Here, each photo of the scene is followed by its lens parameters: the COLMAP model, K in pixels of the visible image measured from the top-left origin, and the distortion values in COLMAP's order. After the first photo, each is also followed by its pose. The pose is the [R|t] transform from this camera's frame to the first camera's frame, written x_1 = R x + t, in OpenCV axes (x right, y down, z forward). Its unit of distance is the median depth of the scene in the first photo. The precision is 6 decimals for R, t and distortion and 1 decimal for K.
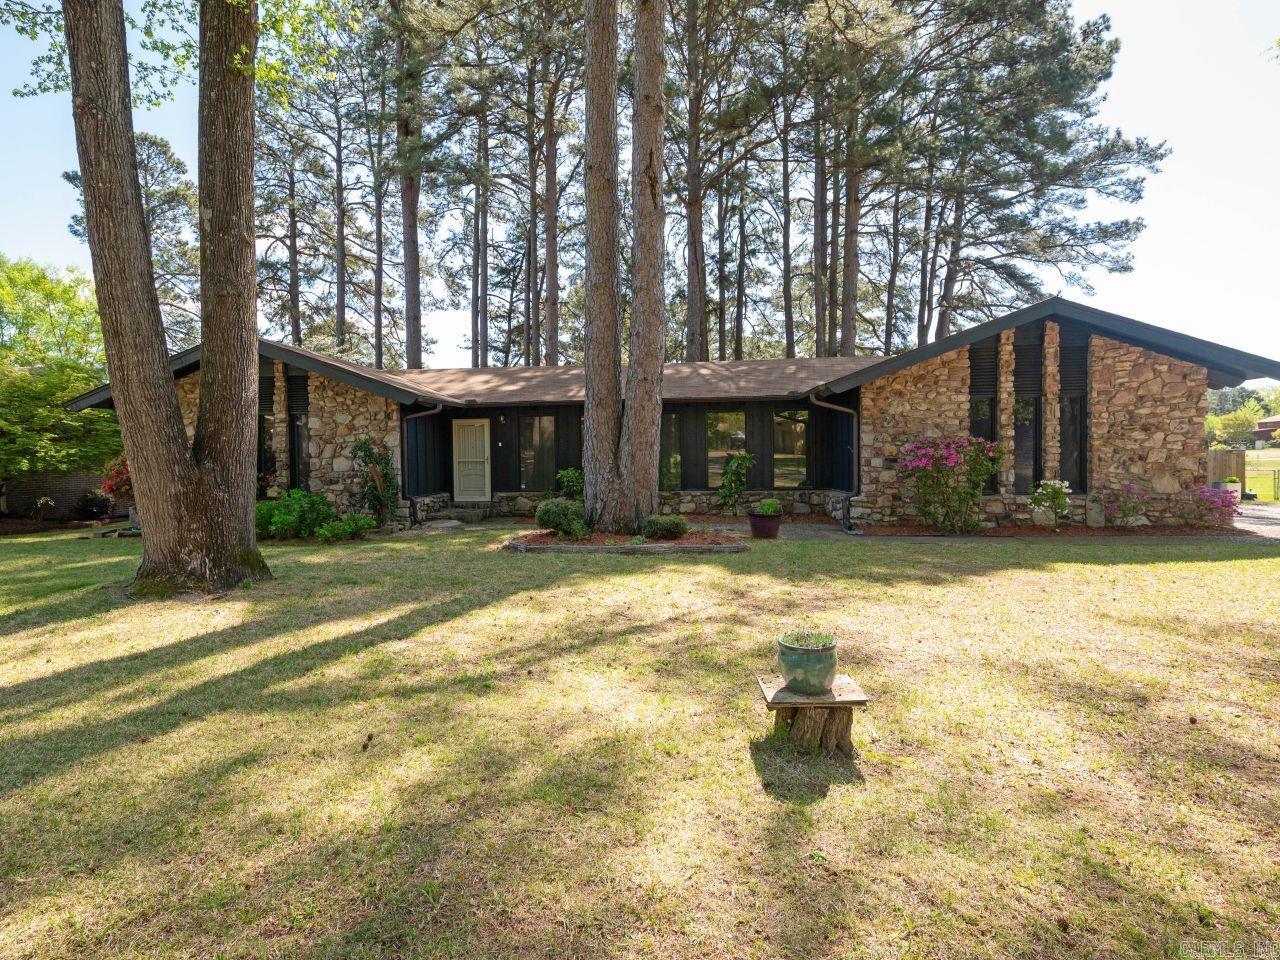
lens RADIAL K [[616.5, 0, 639.9], [0, 616.5, 473.9], [0, 0, 1]] dist [0.001107, -0.000133]
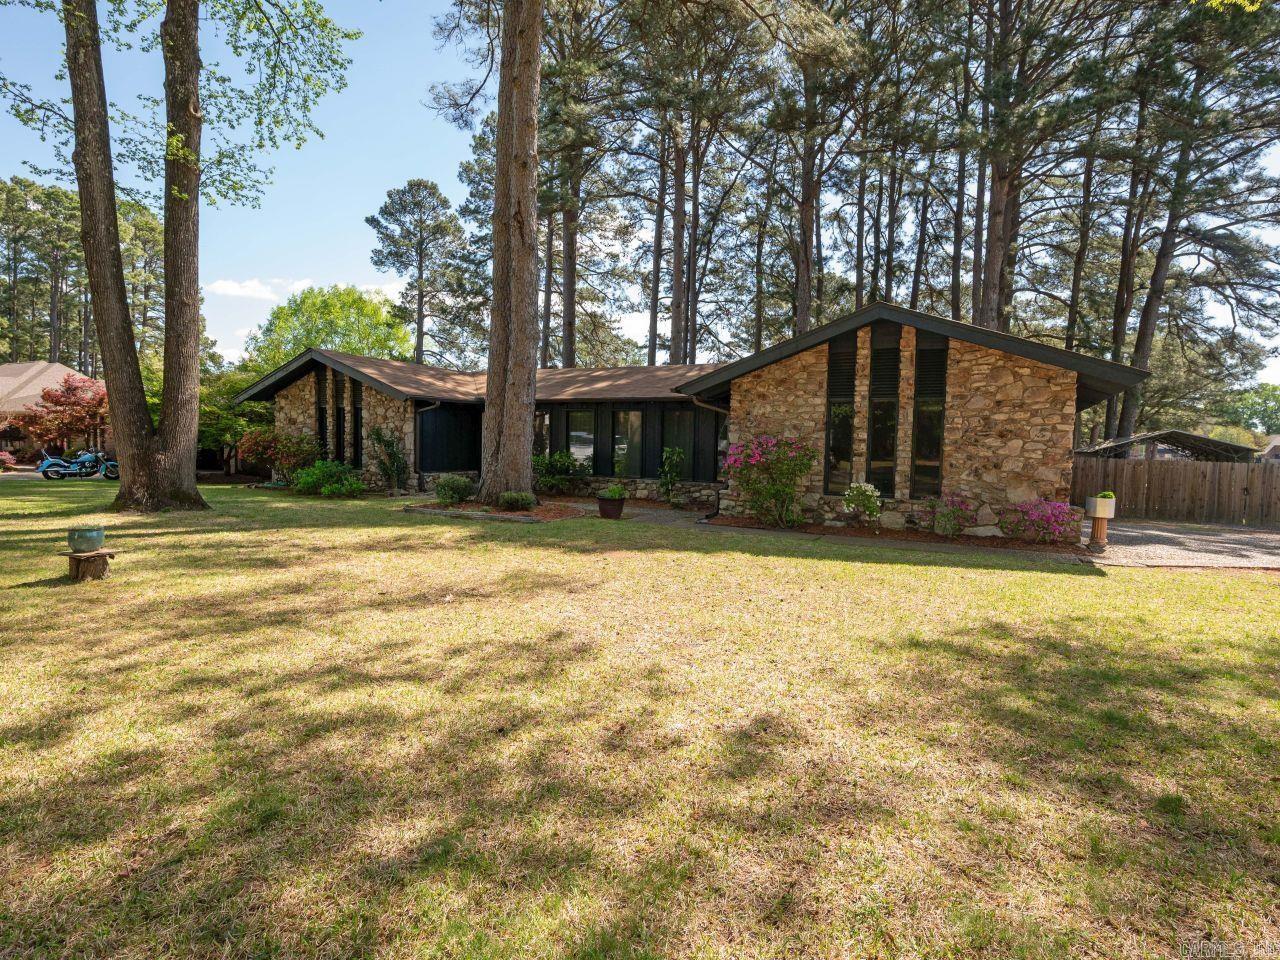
lens RADIAL K [[594.4, 0, 640.6], [0, 594.4, 484.1], [0, 0, 1]] dist [0.004495, 0.000261]
pose [[0.941367, 0.056777, -0.332573, 0.593263], [-0.046701, 0.998178, 0.038219, -0.007239], [0.334137, -0.020447, 0.942303, -0.051793]]
